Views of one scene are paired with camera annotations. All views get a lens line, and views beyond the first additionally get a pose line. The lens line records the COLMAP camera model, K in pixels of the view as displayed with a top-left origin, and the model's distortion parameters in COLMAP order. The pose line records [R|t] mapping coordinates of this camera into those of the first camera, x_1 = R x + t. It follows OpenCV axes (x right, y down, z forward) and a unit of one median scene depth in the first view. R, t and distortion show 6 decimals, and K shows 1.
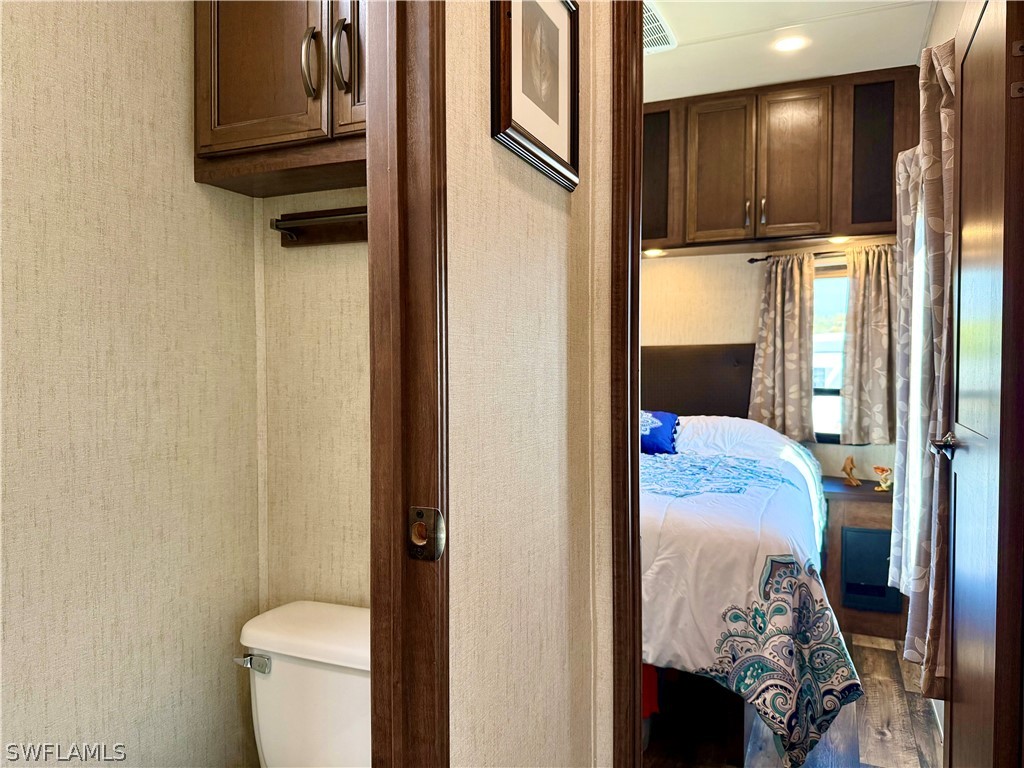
lens RADIAL K [[725.2, 0, 512.0], [0, 725.2, 384.0], [0, 0, 1]] dist [0.016552, -0.027977]
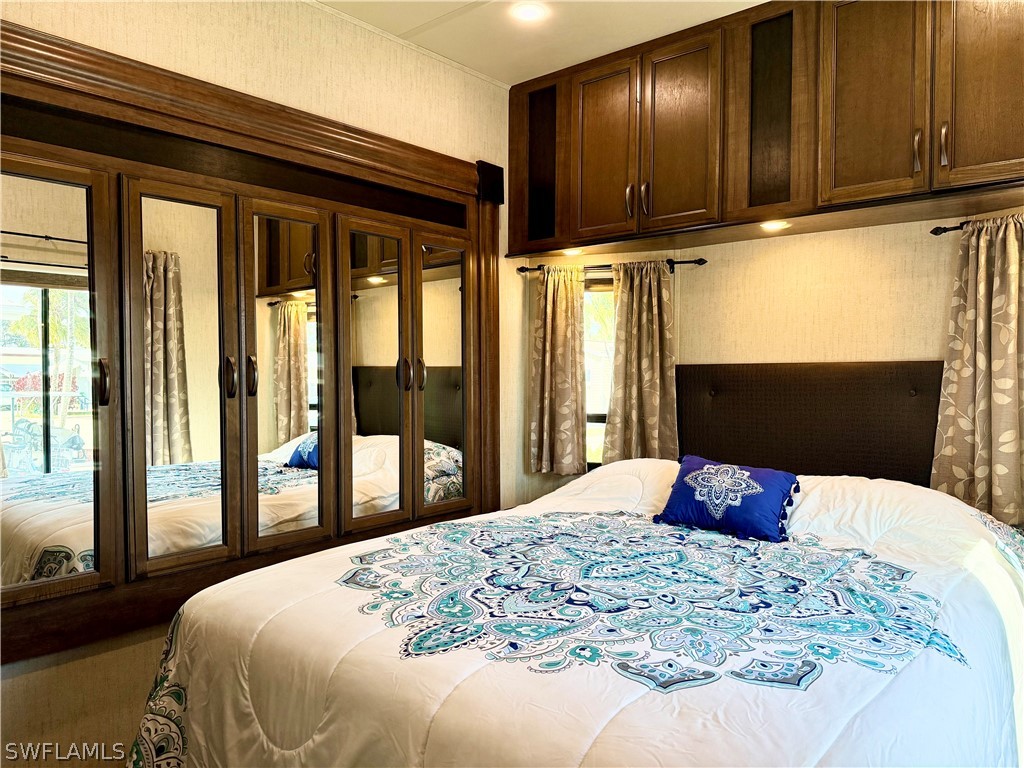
lens RADIAL K [[721.0, 0, 512.0], [0, 721.0, 384.0], [0, 0, 1]] dist [-0.031347, -0.000771]
pose [[0.953787, 0.006317, -0.300419, 0.170232], [-0.009764, 0.999903, -0.009974, -0.027185], [0.300326, 0.012447, 0.953755, 0.308842]]
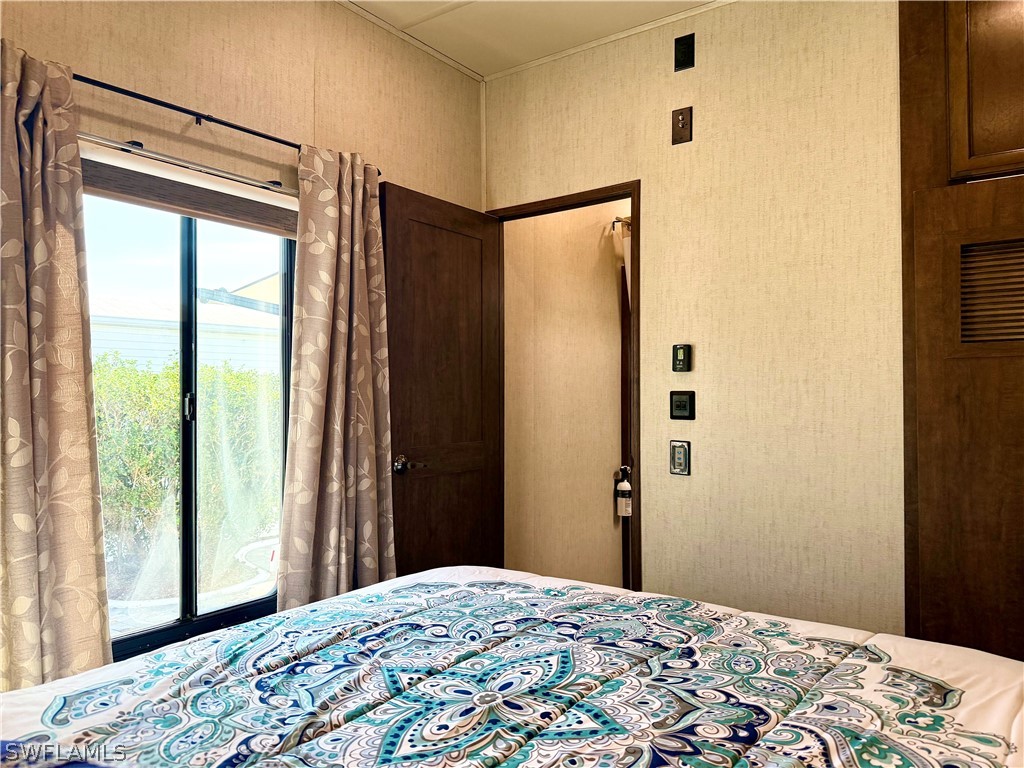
lens RADIAL K [[725.2, 0, 512.0], [0, 725.2, 384.0], [0, 0, 1]] dist [0.016552, -0.027977]
pose [[-0.976859, 0.008005, 0.213736, 0.032970], [0.011617, 0.999810, 0.015648, -0.044667], [-0.213570, 0.017769, -0.976766, 1.074493]]
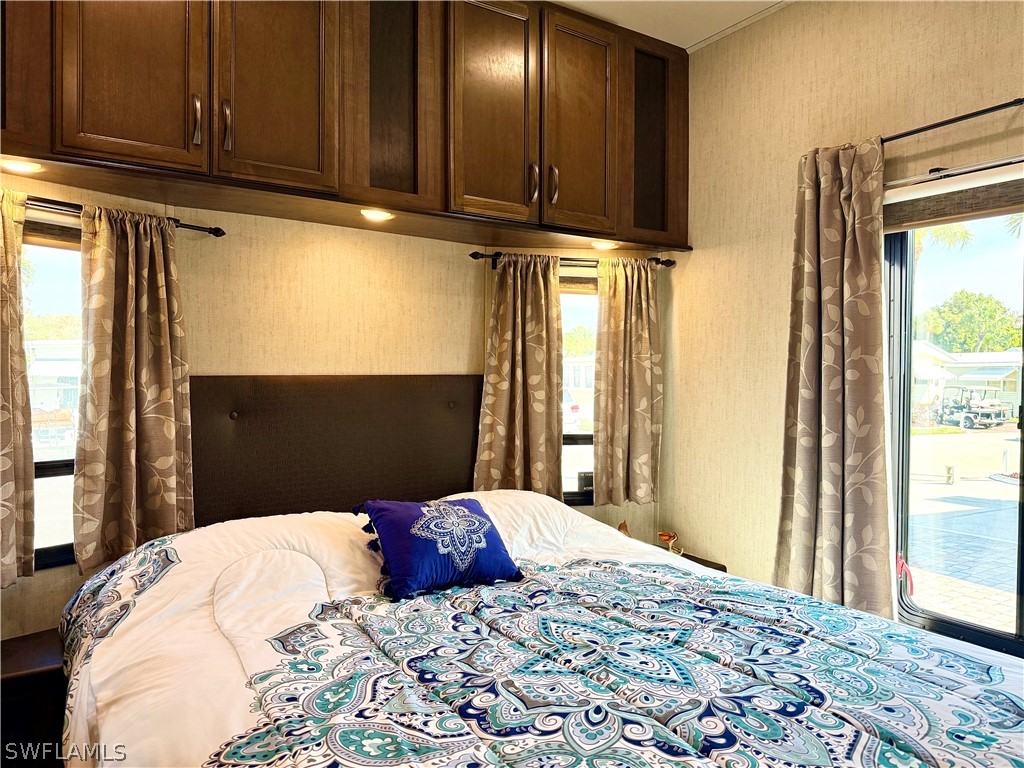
lens RADIAL K [[710.2, 0, 513.2], [0, 710.2, 385.8], [0, 0, 1]] dist [0.122812, -0.181031]
pose [[0.543042, -0.012711, 0.839609, -0.230169], [0.015756, 0.999864, 0.004947, -0.050573], [-0.839558, 0.010542, 0.543168, 0.629051]]
